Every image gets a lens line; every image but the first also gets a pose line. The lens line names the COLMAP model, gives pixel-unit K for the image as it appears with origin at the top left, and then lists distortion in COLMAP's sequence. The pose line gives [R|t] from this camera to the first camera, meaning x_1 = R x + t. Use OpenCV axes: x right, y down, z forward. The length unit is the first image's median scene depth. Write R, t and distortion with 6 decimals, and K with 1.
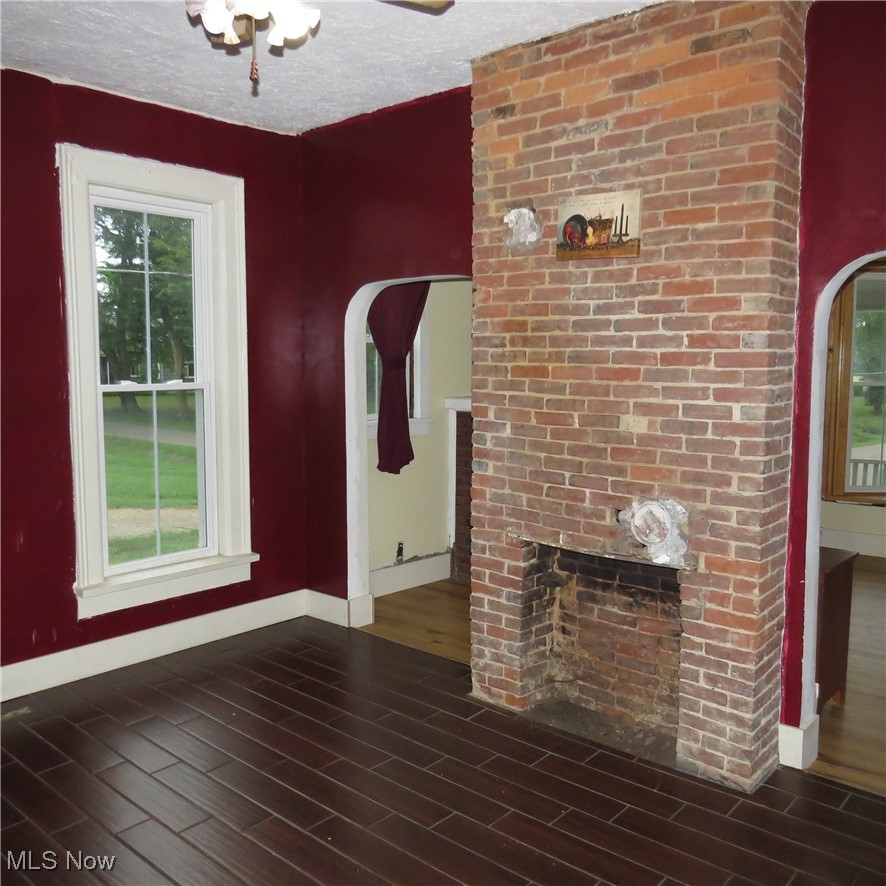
lens RADIAL K [[841.6, 0, 442.0], [0, 841.6, 441.0], [0, 0, 1]] dist [-0.018884, 0.000000]
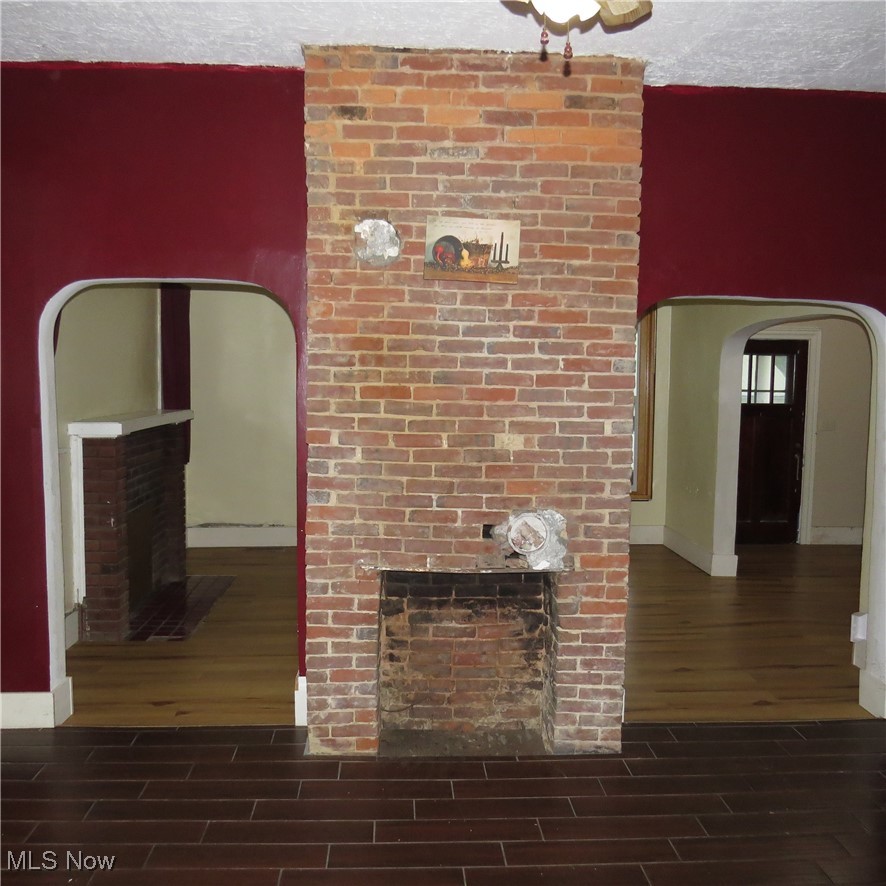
lens RADIAL K [[841.6, 0, 439.7], [0, 841.6, 442.7], [0, 0, 1]] dist [-0.018884, 0.000000]
pose [[0.712719, -0.049438, 0.699705, -0.534360], [0.057951, 0.998253, 0.011503, -0.033963], [-0.699051, 0.032351, 0.714339, 0.287376]]
